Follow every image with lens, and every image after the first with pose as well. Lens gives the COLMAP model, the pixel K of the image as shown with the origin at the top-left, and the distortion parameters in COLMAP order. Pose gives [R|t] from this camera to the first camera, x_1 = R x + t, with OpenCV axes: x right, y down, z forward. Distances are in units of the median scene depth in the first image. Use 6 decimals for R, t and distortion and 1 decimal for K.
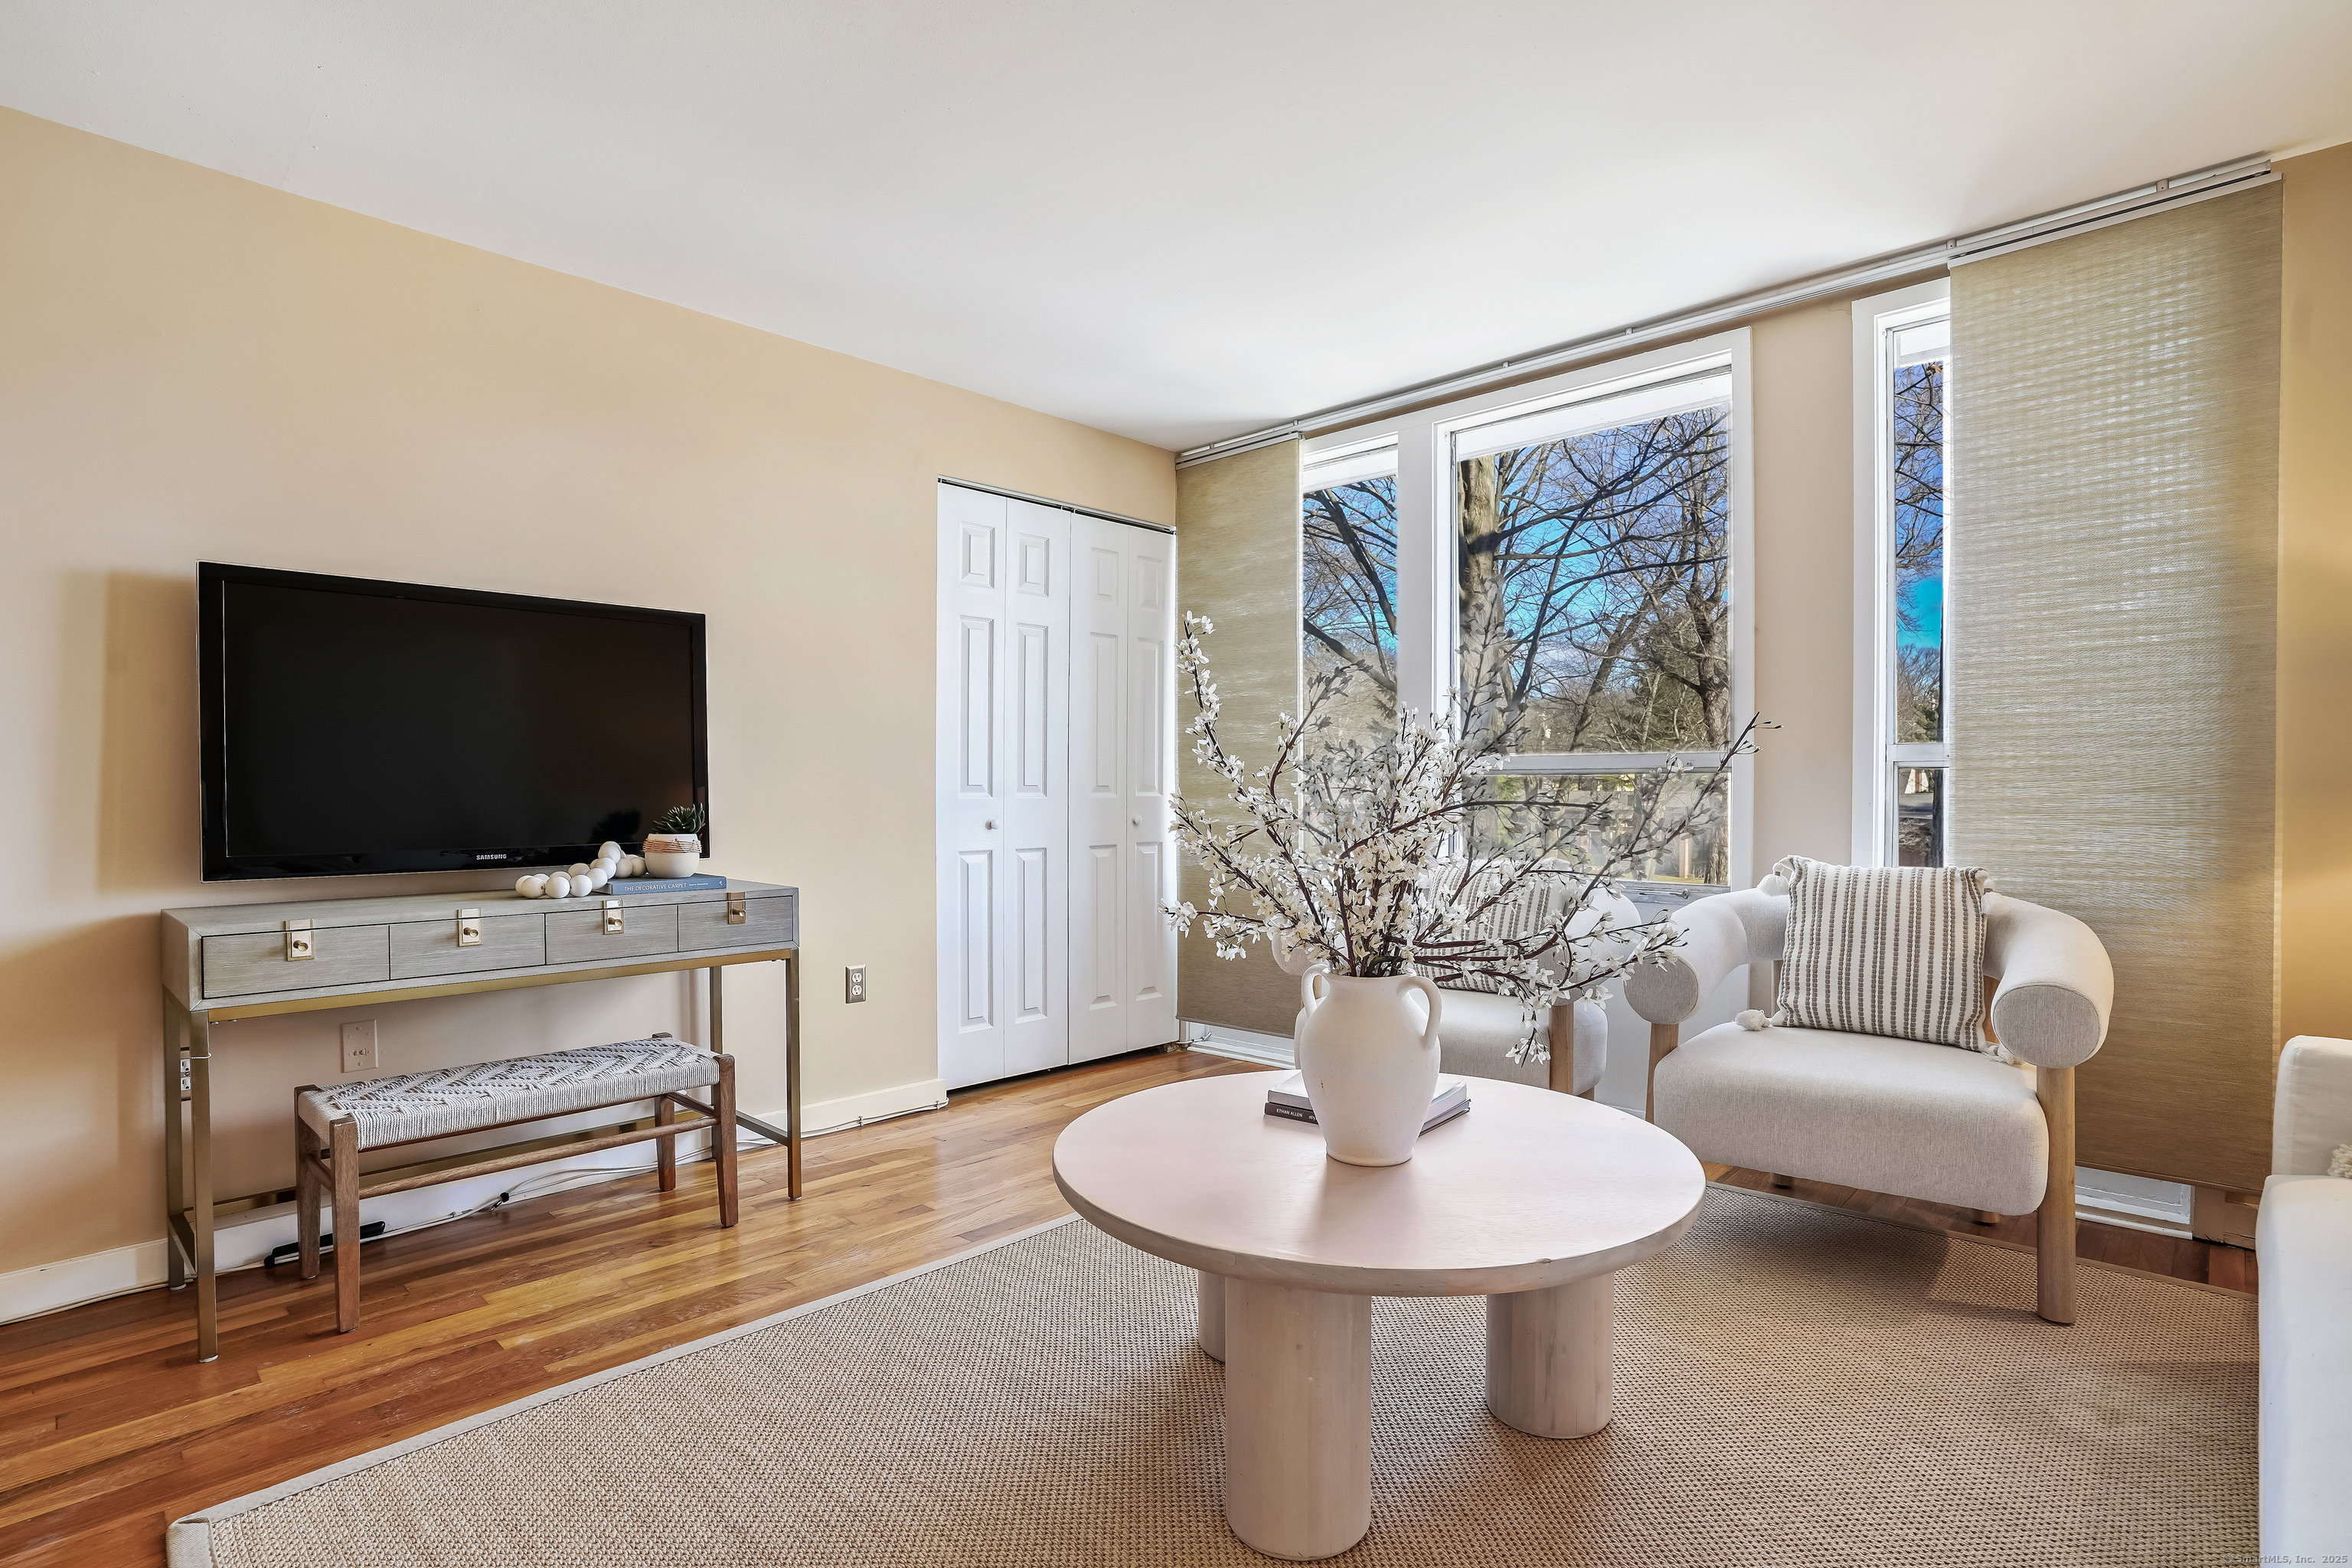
lens RADIAL K [[1179.3, 0, 1177.1], [0, 1179.3, 787.5], [0, 0, 1]] dist [-0.062819, 0.015211]
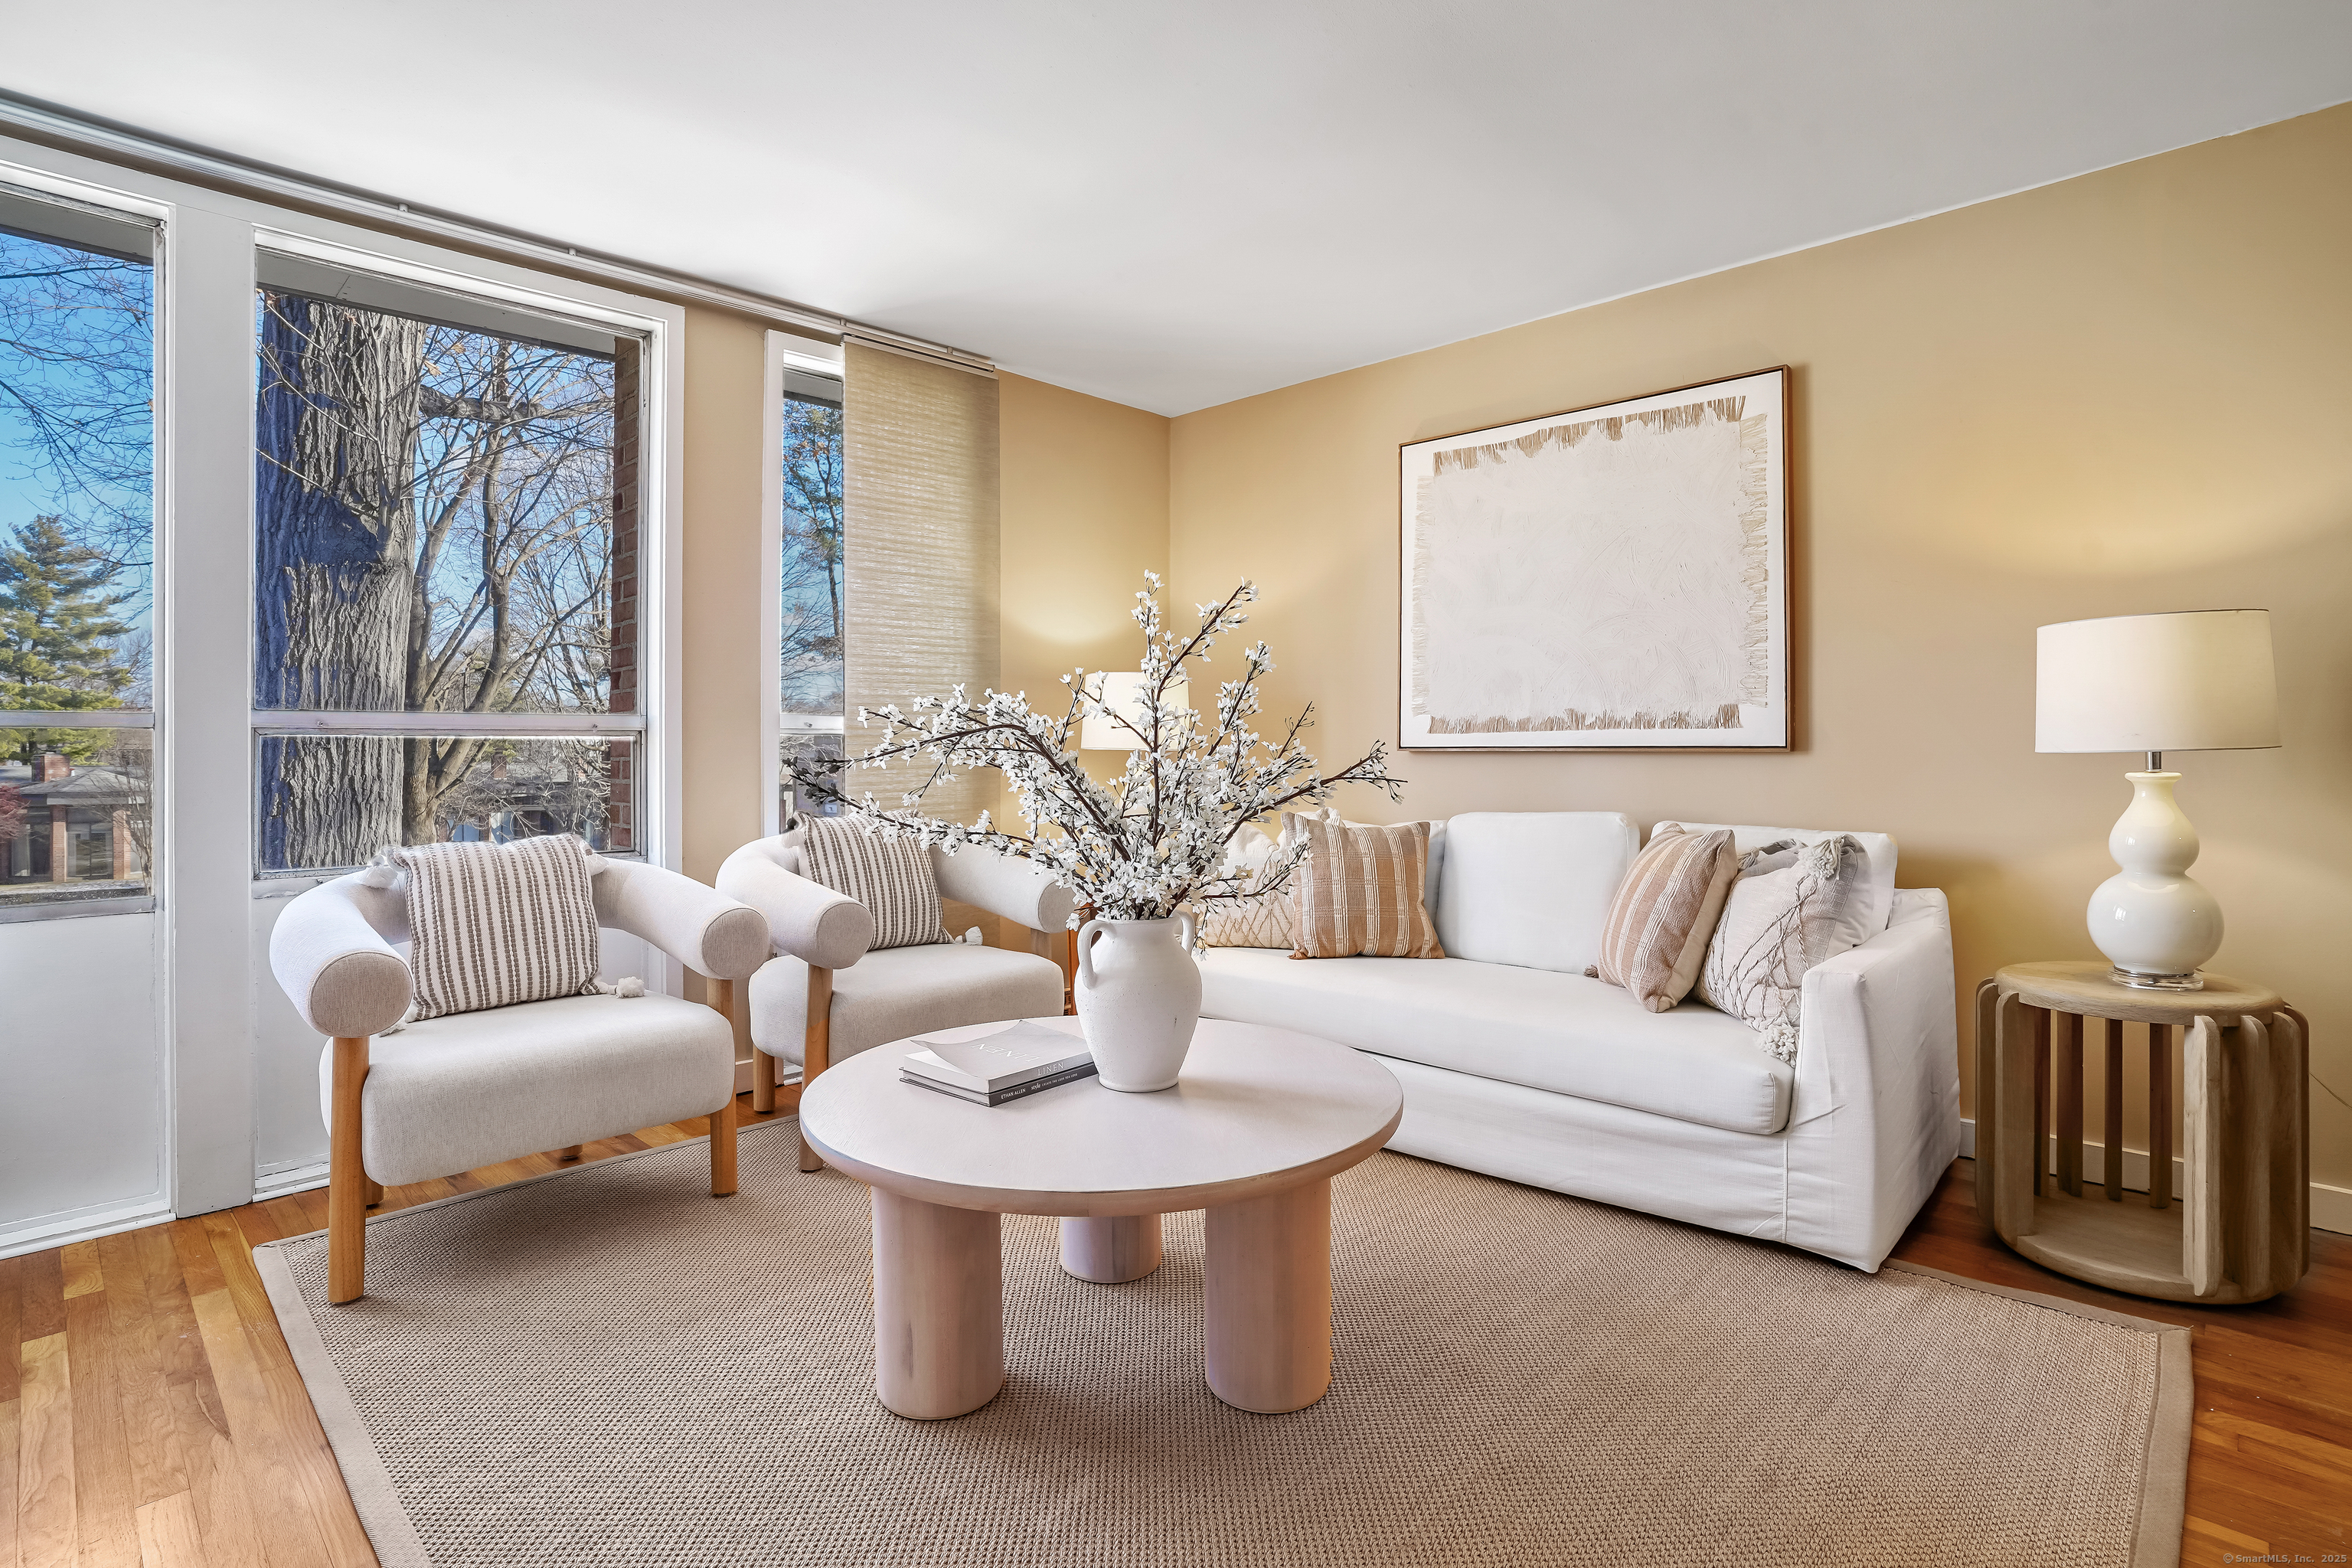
lens RADIAL K [[1179.3, 0, 1181.0], [0, 1179.3, 764.1], [0, 0, 1]] dist [-0.062819, 0.015211]
pose [[0.018519, -0.008131, 0.999795, -0.651239], [-0.003975, 0.999958, 0.008206, 0.005518], [-0.999821, -0.004126, 0.018486, 0.623110]]
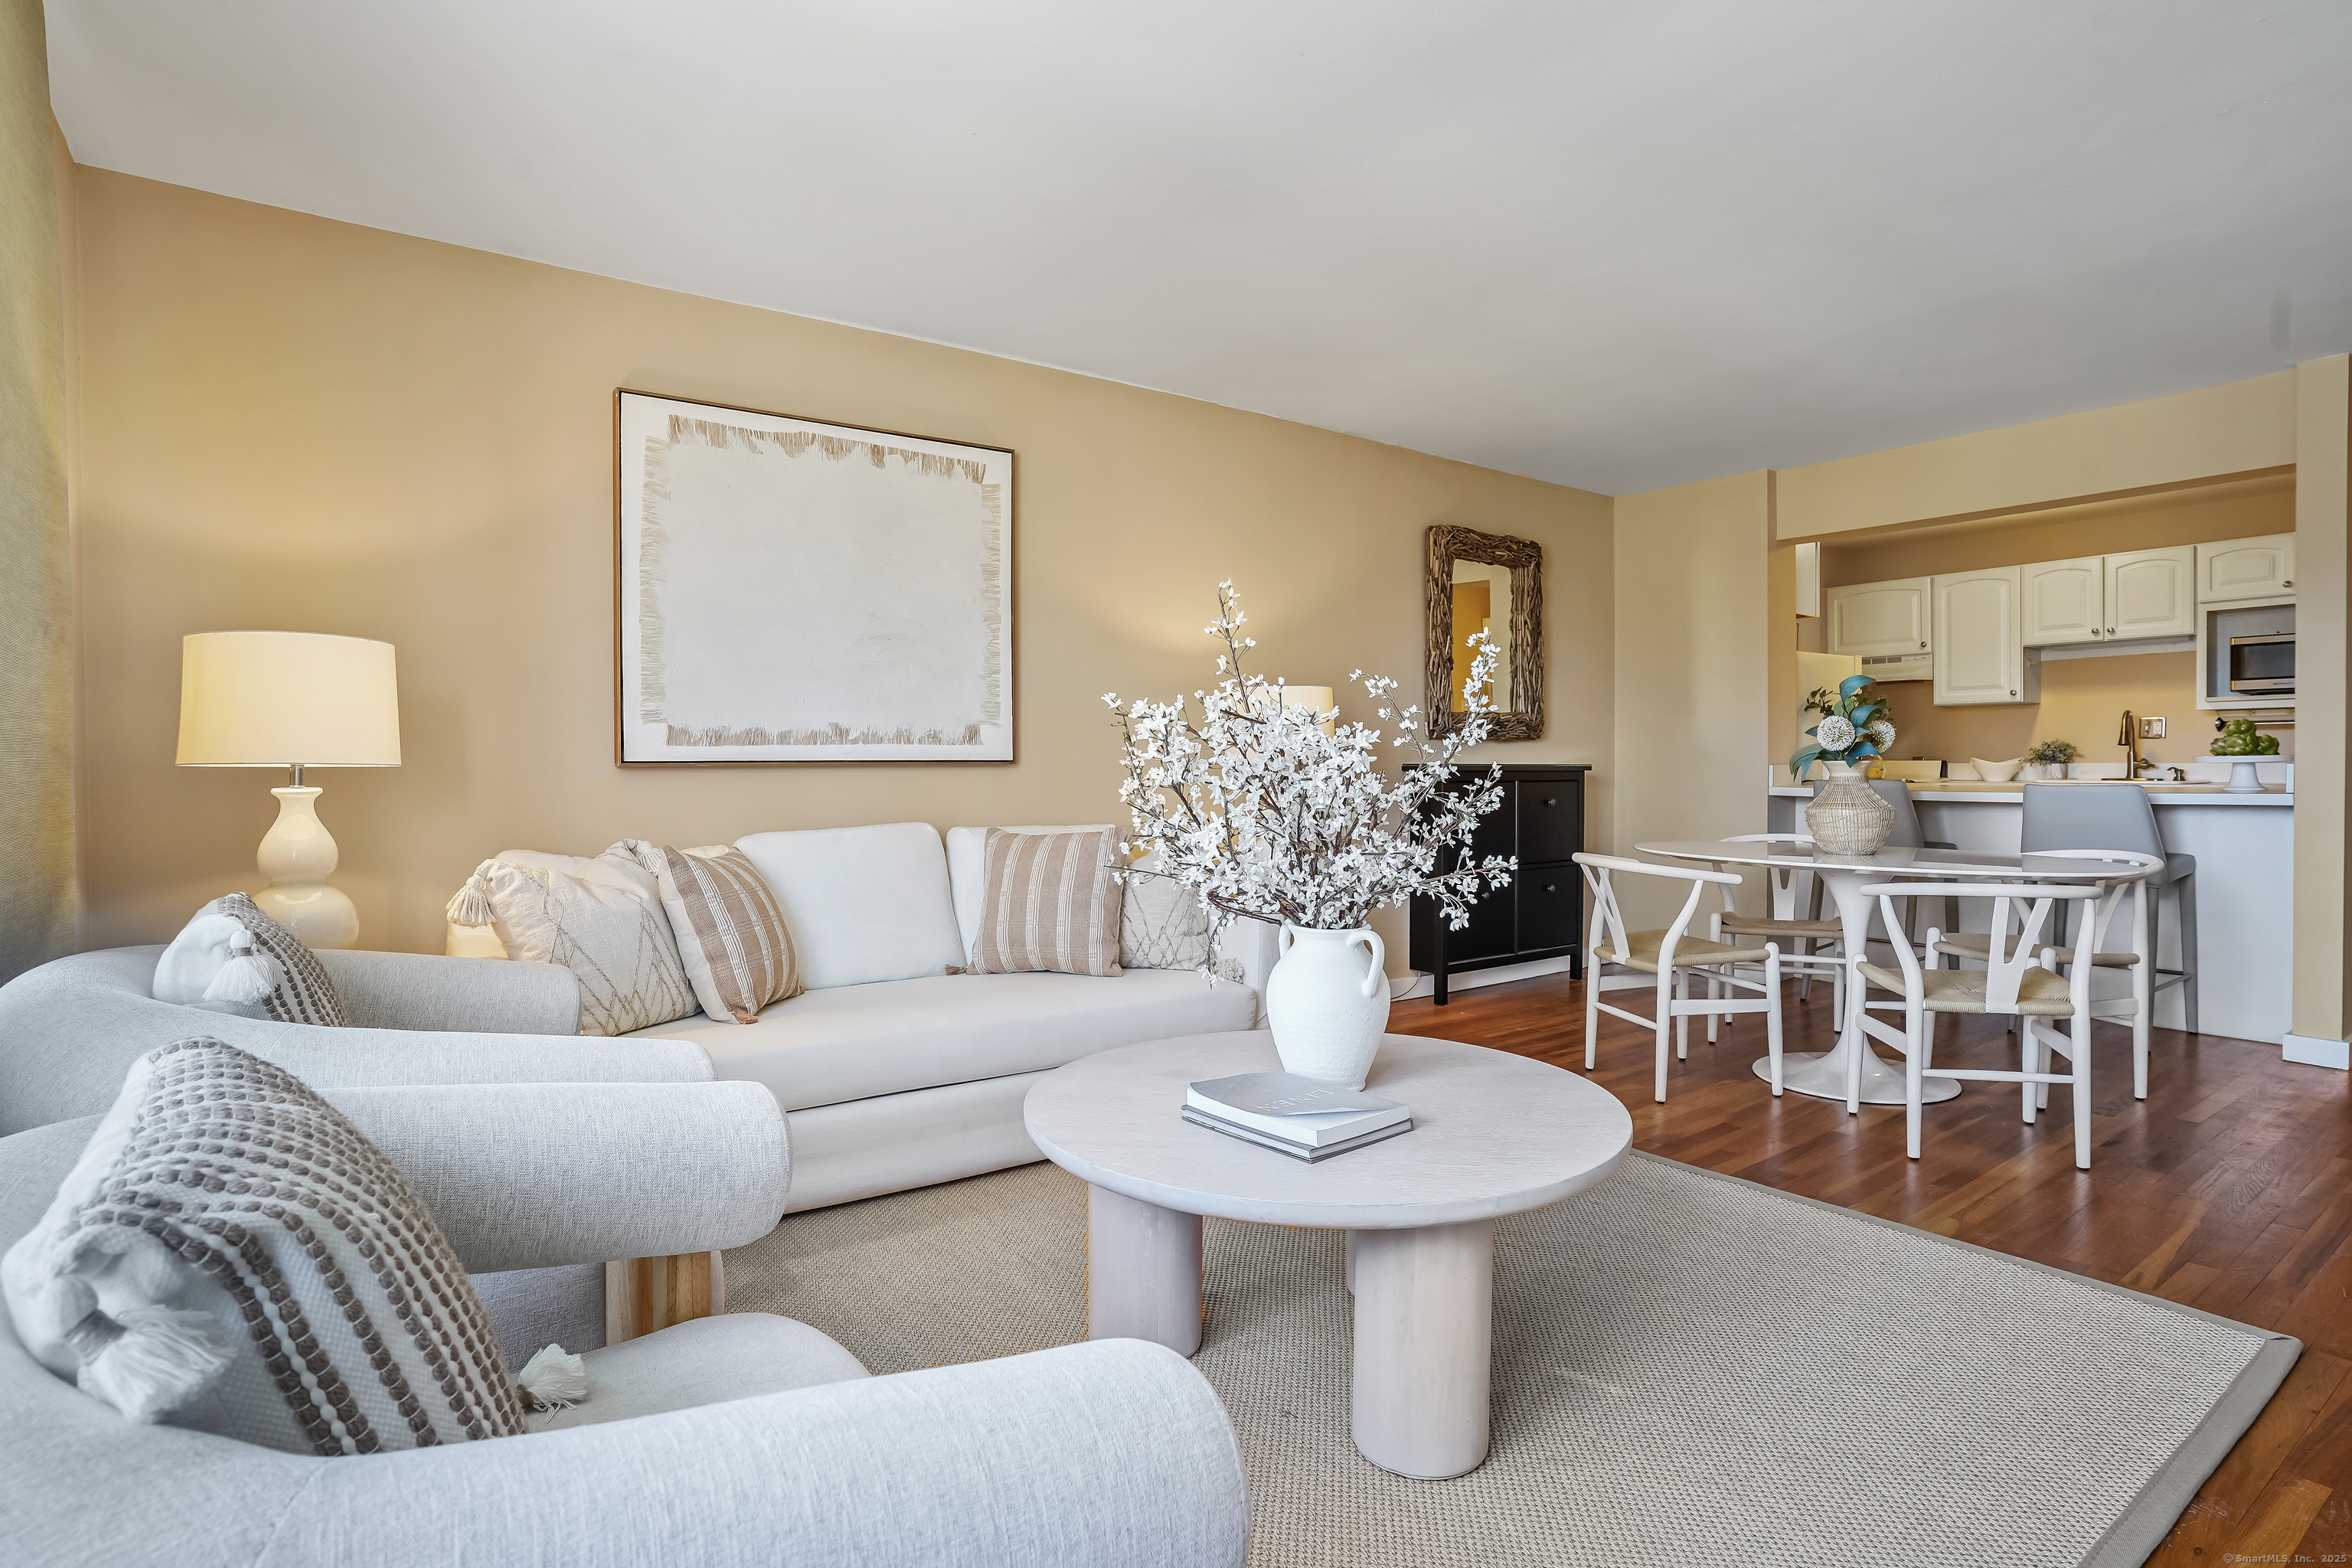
lens RADIAL K [[1211.8, 0, 1152.5], [0, 1211.8, 787.4], [0, 0, 1]] dist [-0.045042, 0.016037]
pose [[-0.982631, -0.000938, 0.185570, 0.068179], [0.002966, 0.999780, 0.020763, -0.002240], [-0.185548, 0.020952, -0.982412, 1.475083]]
